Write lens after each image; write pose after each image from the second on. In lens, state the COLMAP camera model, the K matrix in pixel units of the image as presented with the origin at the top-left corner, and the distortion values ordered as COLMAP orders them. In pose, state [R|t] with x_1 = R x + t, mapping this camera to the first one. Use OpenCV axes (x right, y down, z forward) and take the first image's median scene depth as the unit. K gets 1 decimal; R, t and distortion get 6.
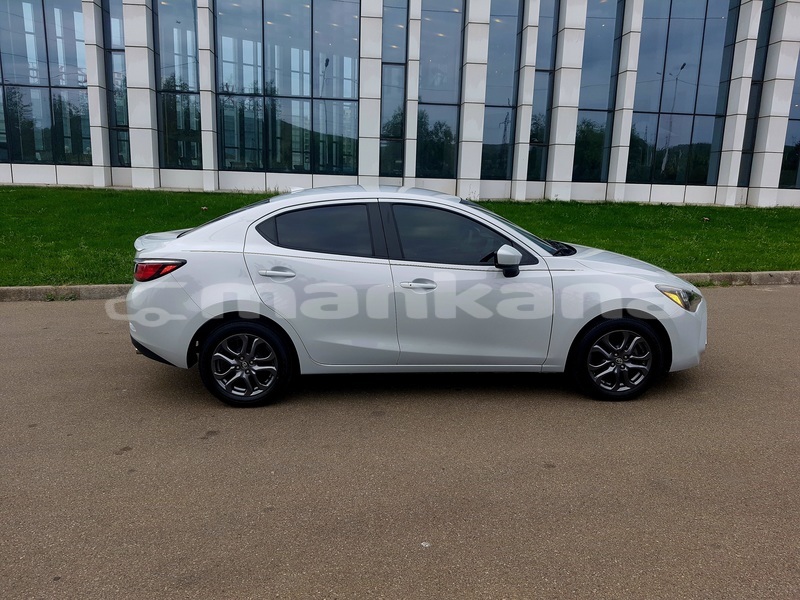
lens RADIAL K [[640.4, 0, 400.0], [0, 640.4, 300.0], [0, 0, 1]] dist [0.067446, -0.115551]
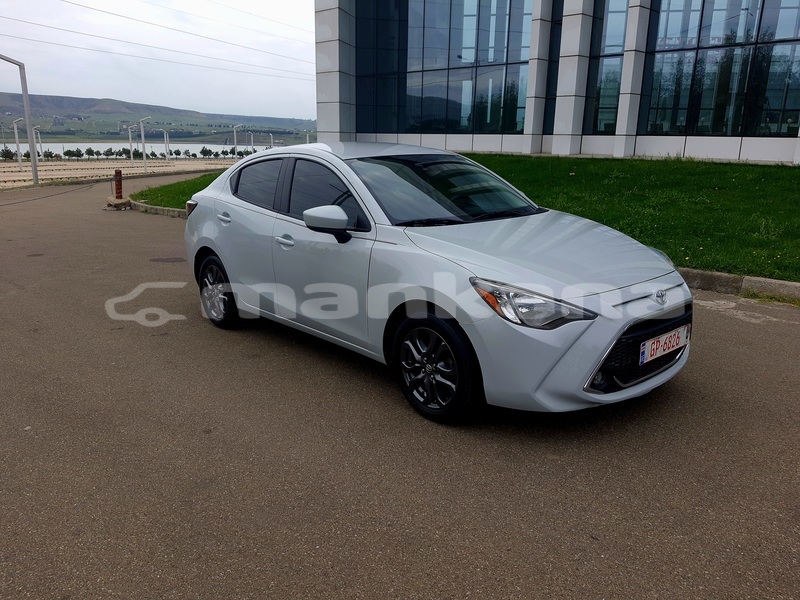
lens RADIAL K [[640.4, 0, 400.0], [0, 640.4, 300.0], [0, 0, 1]] dist [0.067446, -0.115551]
pose [[0.617835, 0.173776, -0.766865, 0.730690], [-0.140823, 0.983959, 0.109516, -0.052996], [0.773595, 0.040329, 0.632396, 0.399202]]
